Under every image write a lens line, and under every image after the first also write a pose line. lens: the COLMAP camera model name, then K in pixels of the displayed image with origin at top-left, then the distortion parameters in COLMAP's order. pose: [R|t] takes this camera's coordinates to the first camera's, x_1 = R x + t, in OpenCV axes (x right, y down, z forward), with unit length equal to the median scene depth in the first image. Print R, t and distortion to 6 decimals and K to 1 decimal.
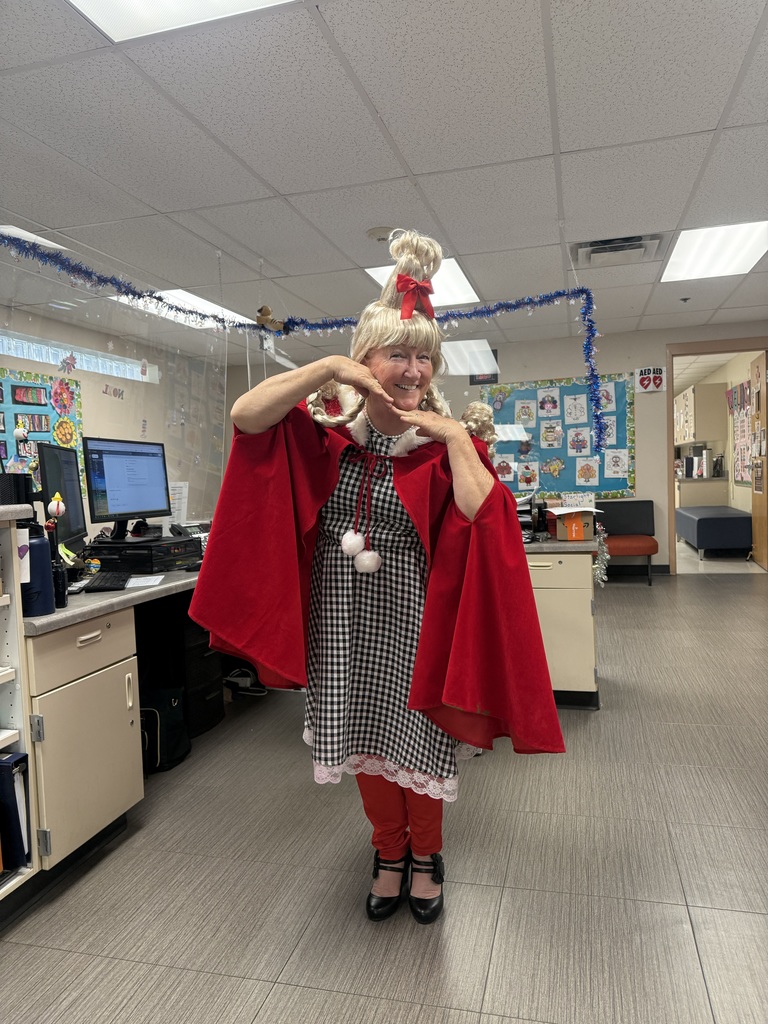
lens RADIAL K [[729.5, 0, 384.4], [0, 729.5, 514.0], [0, 0, 1]] dist [0.046612, -0.049635]
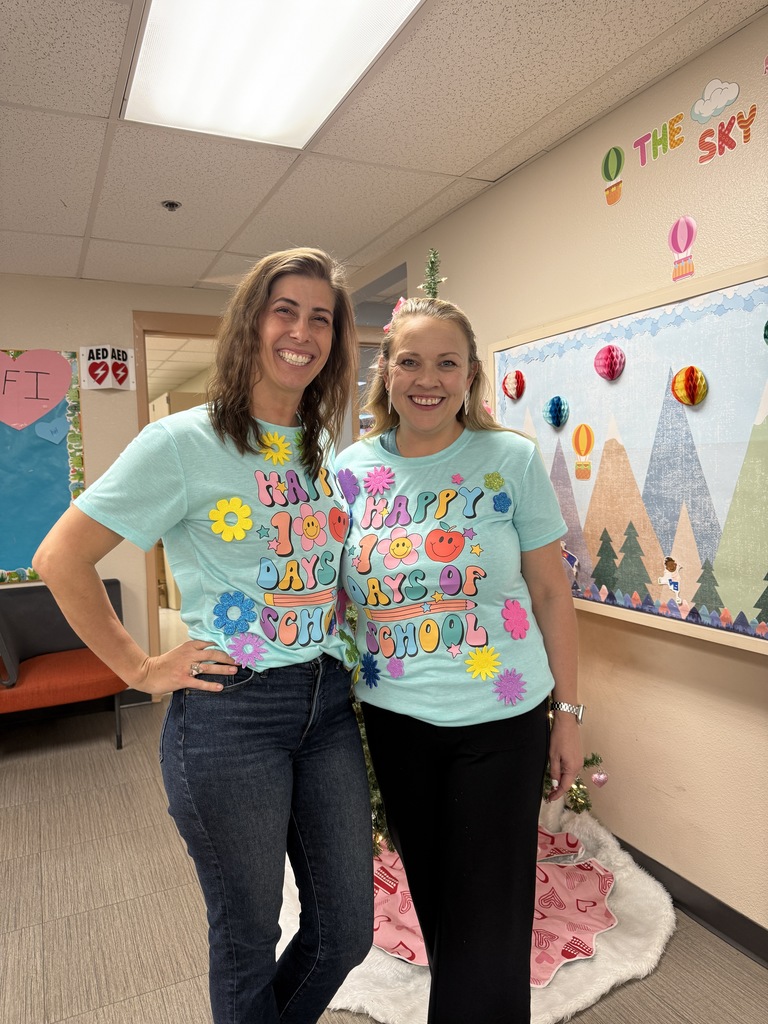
lens RADIAL K [[729.5, 0, 383.7], [0, 729.5, 513.7], [0, 0, 1]] dist [0.046612, -0.049635]
pose [[0.760173, -0.017675, 0.649480, 0.152524], [0.037987, 0.999129, -0.017271, -0.051961], [-0.648609, 0.037801, 0.760182, 0.430603]]
